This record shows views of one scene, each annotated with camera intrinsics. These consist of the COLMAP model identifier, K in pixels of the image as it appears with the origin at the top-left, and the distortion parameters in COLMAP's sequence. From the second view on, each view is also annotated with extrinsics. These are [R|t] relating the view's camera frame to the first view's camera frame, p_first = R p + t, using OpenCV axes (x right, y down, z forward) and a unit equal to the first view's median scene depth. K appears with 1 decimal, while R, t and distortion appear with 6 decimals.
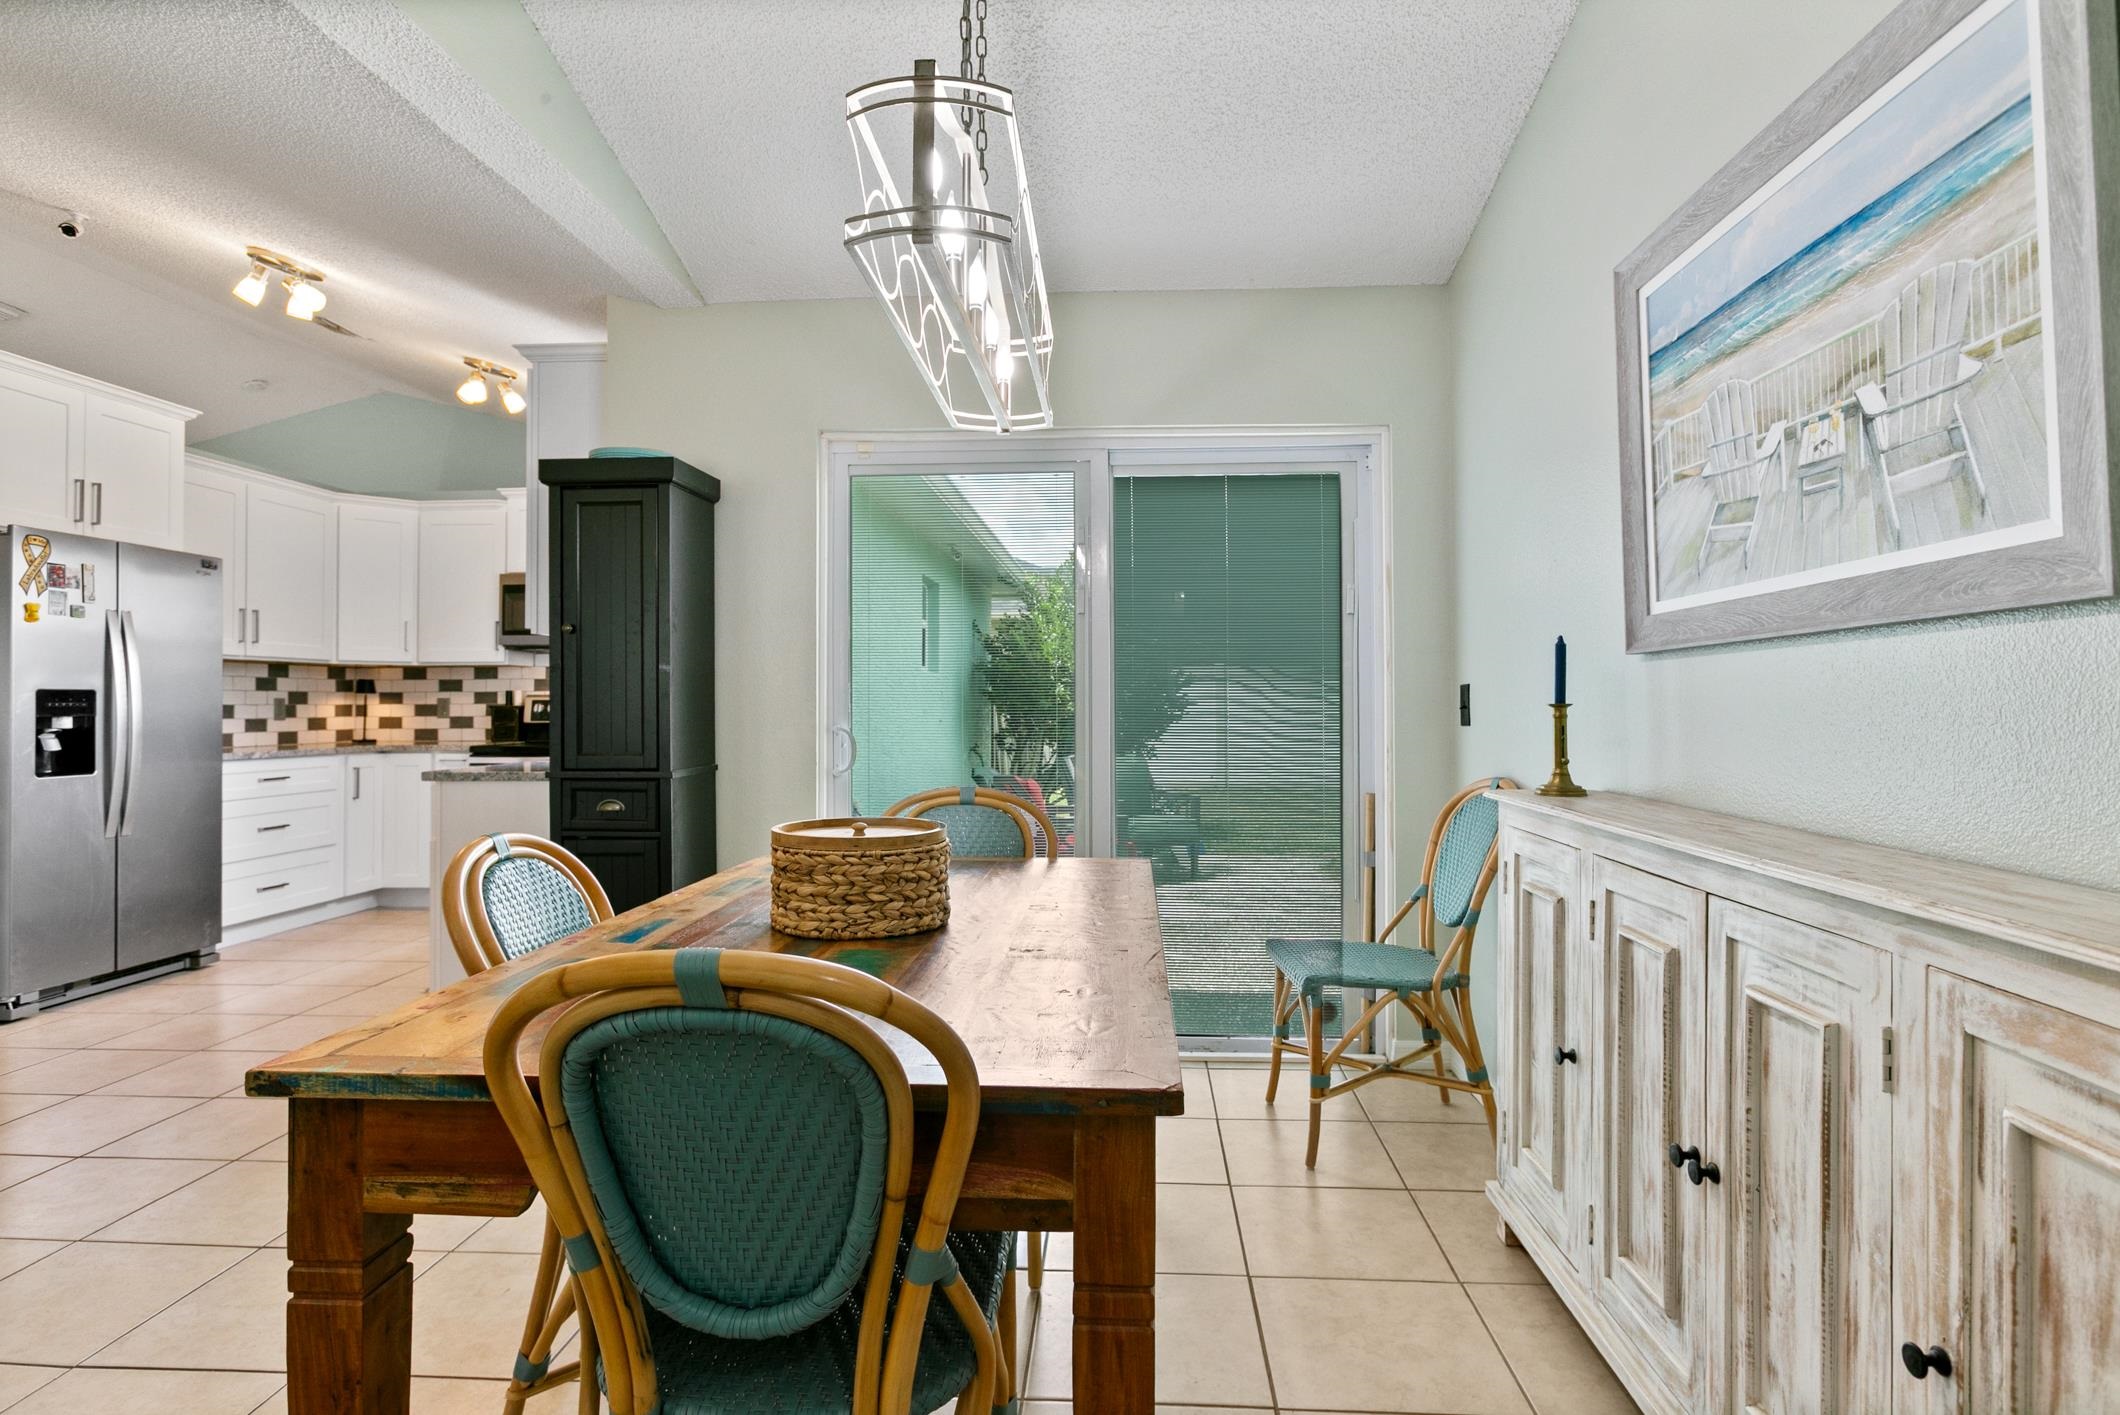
lens RADIAL K [[1102.8, 0, 1040.2], [0, 1102.8, 684.7], [0, 0, 1]] dist [-0.003485, 0.001245]
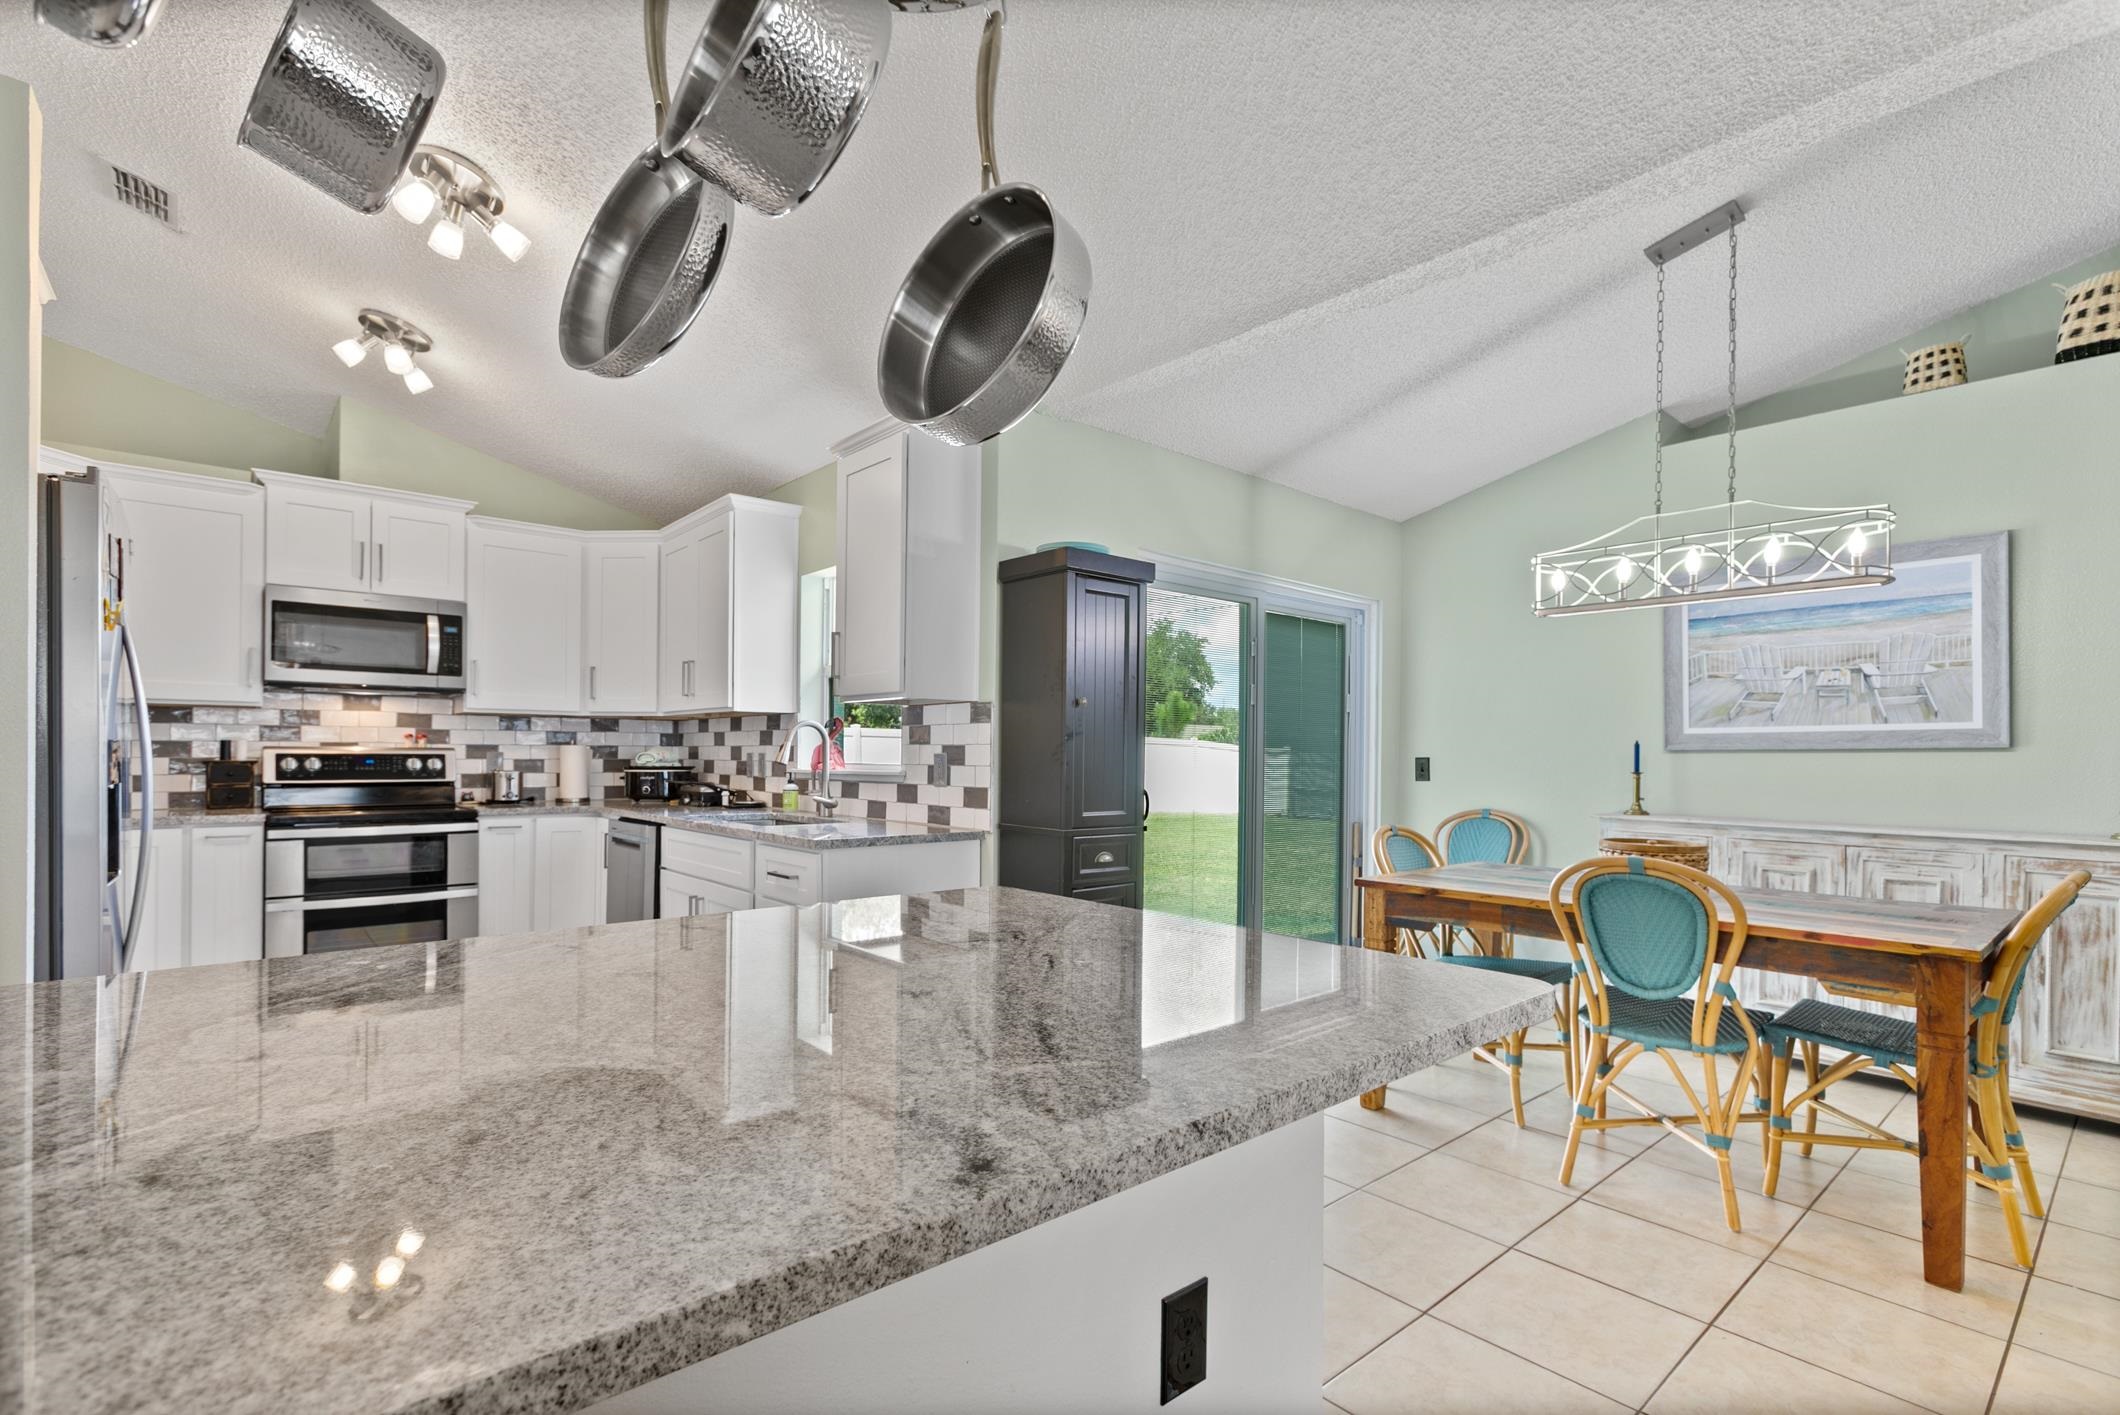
lens RADIAL K [[984.6, 0, 1047.0], [0, 984.6, 751.8], [0, 0, 1]] dist [-0.009412, 0.005979]
pose [[0.712339, 0.011369, 0.701744, -2.200797], [-0.022157, 0.999735, 0.006295, -0.012182], [-0.701486, -0.020032, 0.712401, 0.588737]]
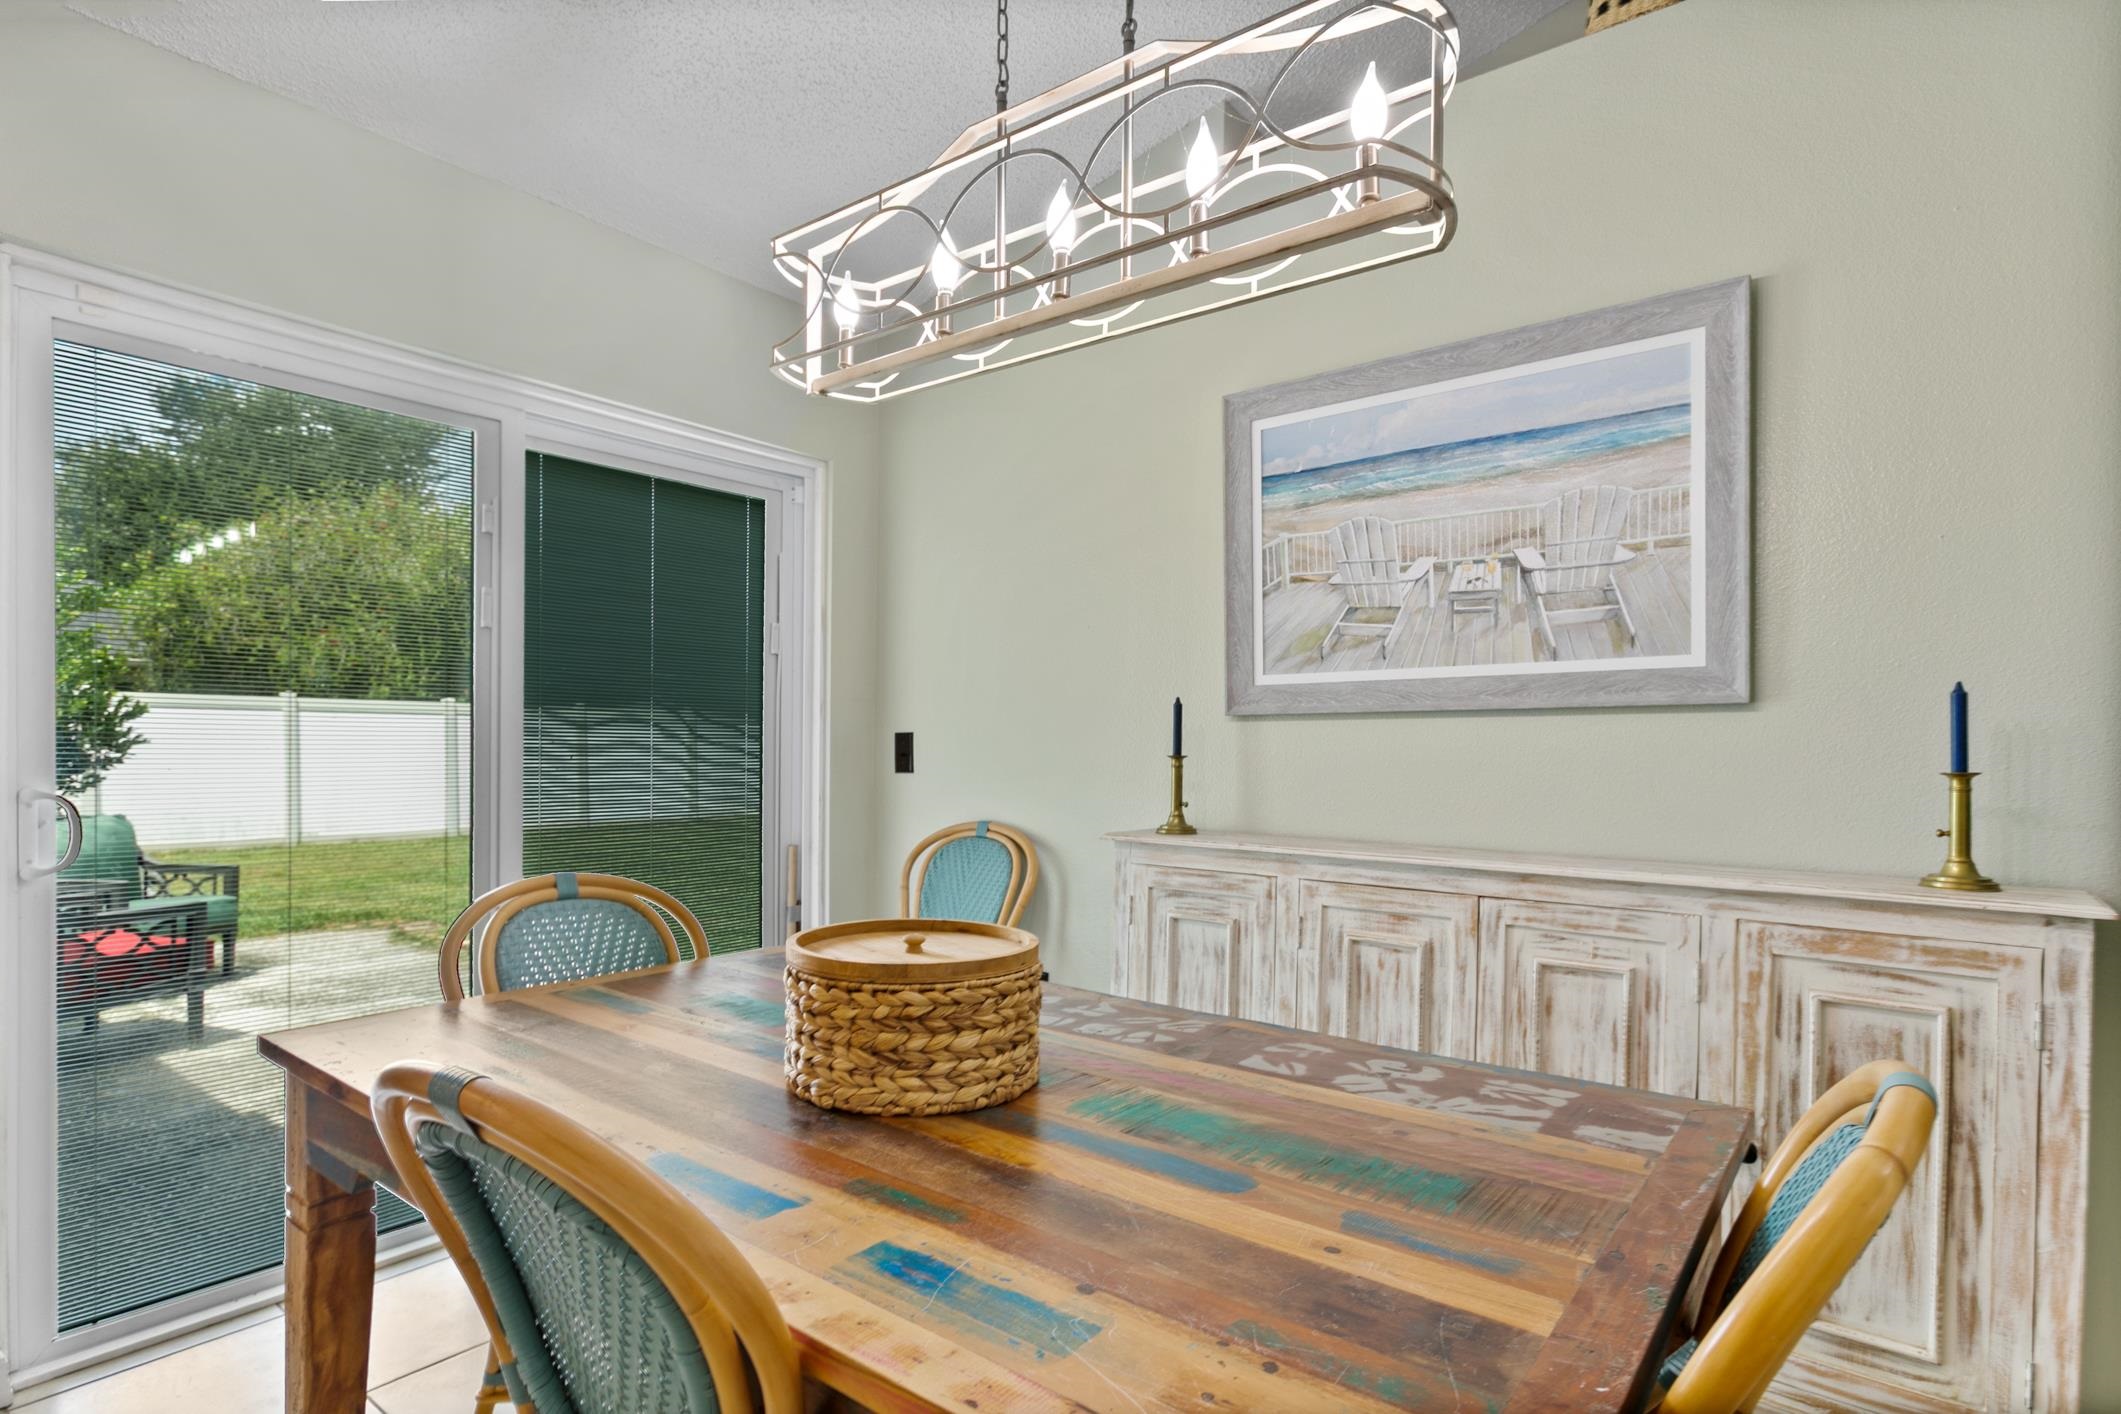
lens RADIAL K [[1103.3, 0, 1065.1], [0, 1103.3, 747.0], [0, 0, 1]] dist [-0.003485, 0.001245]
pose [[0.562762, 0.004164, 0.826609, -0.738798], [-0.022207, 0.999703, 0.010083, -0.001163], [-0.826321, -0.024031, 0.562687, 0.579452]]
